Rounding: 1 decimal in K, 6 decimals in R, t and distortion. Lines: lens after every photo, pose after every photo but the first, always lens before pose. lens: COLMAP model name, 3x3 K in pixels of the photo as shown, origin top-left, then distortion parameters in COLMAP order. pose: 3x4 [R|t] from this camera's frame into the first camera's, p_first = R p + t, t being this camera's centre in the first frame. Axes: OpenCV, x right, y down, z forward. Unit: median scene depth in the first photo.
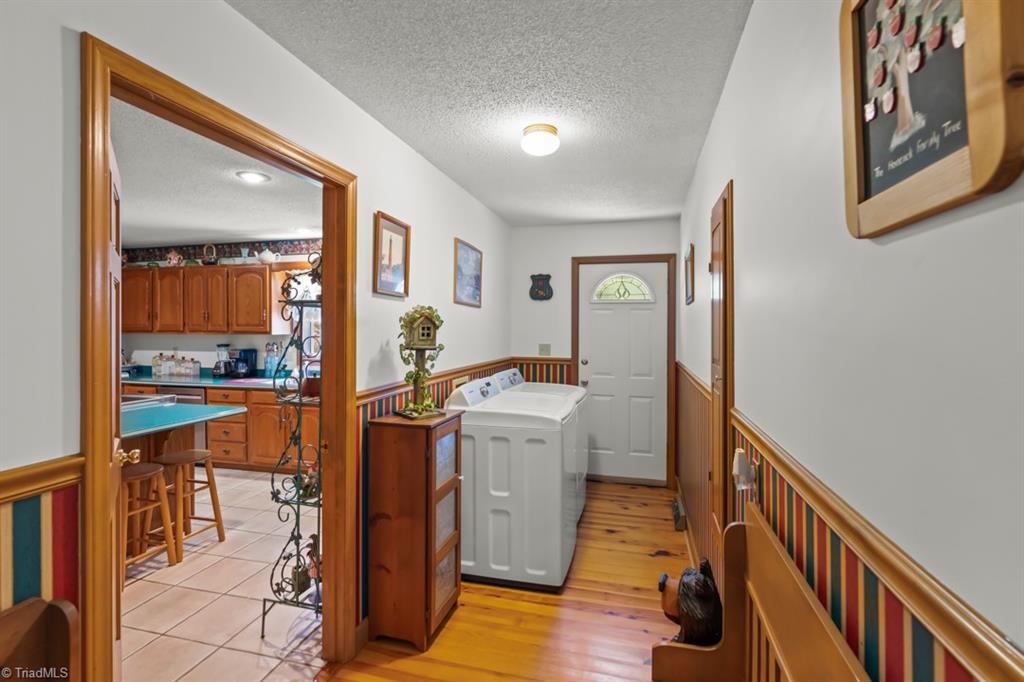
lens RADIAL K [[467.3, 0, 513.0], [0, 467.3, 324.6], [0, 0, 1]] dist [-0.002675, 0.000795]
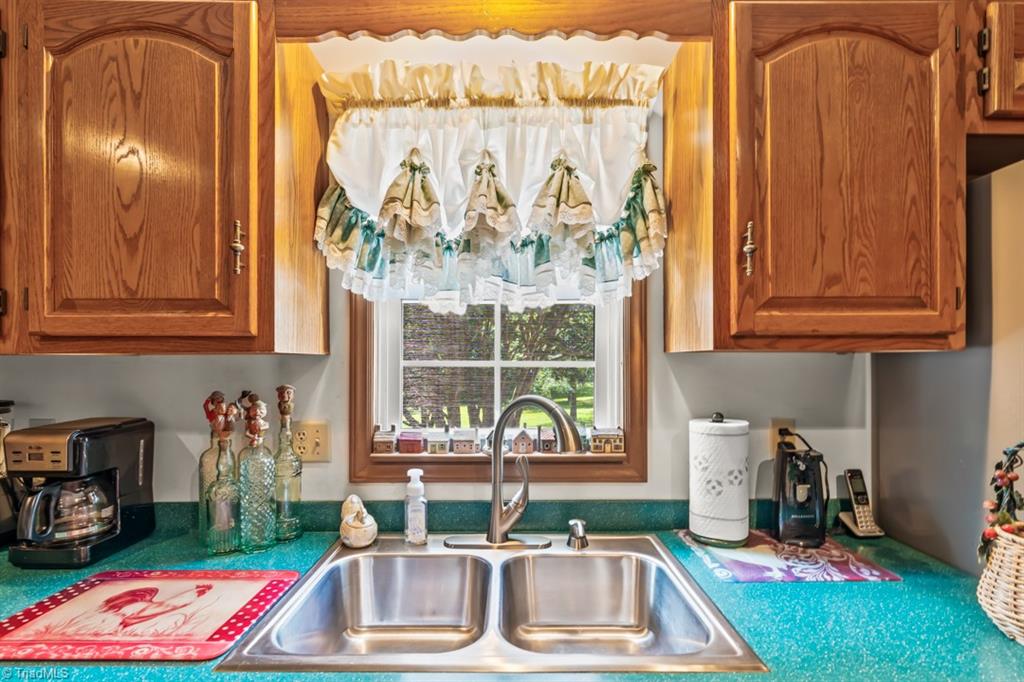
lens RADIAL K [[467.3, 0, 496.7], [0, 467.3, 360.3], [0, 0, 1]] dist [-0.002675, 0.000795]
pose [[0.965548, -0.000226, 0.260225, -0.455228], [0.001789, 0.999982, -0.005767, 0.024722], [-0.260219, 0.006034, 0.965531, 0.747925]]
